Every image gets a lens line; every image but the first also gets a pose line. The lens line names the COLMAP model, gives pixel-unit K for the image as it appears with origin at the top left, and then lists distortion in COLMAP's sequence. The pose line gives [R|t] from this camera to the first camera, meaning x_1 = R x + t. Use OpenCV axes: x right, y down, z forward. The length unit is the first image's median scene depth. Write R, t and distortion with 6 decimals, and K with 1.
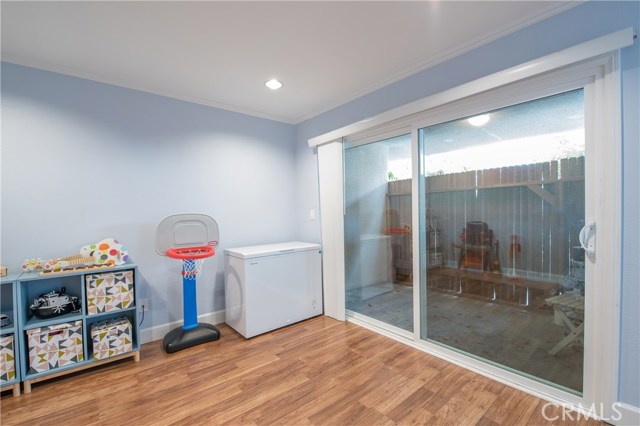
lens RADIAL K [[285.1, 0, 320.0], [0, 285.1, 213.0], [0, 0, 1]] dist [0.000830, -0.010339]
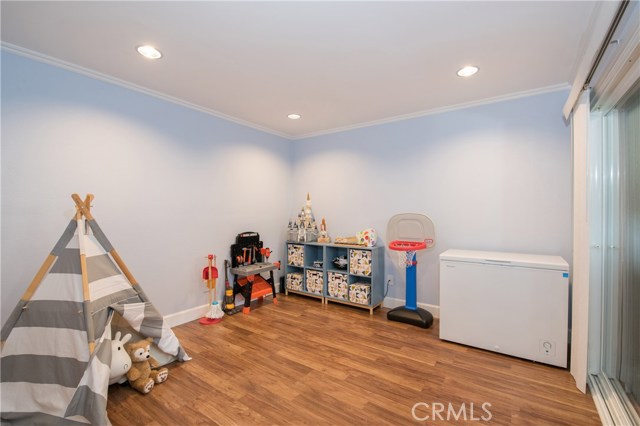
lens RADIAL K [[285.1, 0, 320.0], [0, 285.1, 213.0], [0, 0, 1]] dist [0.000830, -0.010339]
pose [[0.233106, 0.018154, -0.972282, 0.714982], [-0.010018, 0.999818, 0.016266, -0.015781], [0.972400, 0.005949, 0.233245, 0.413246]]
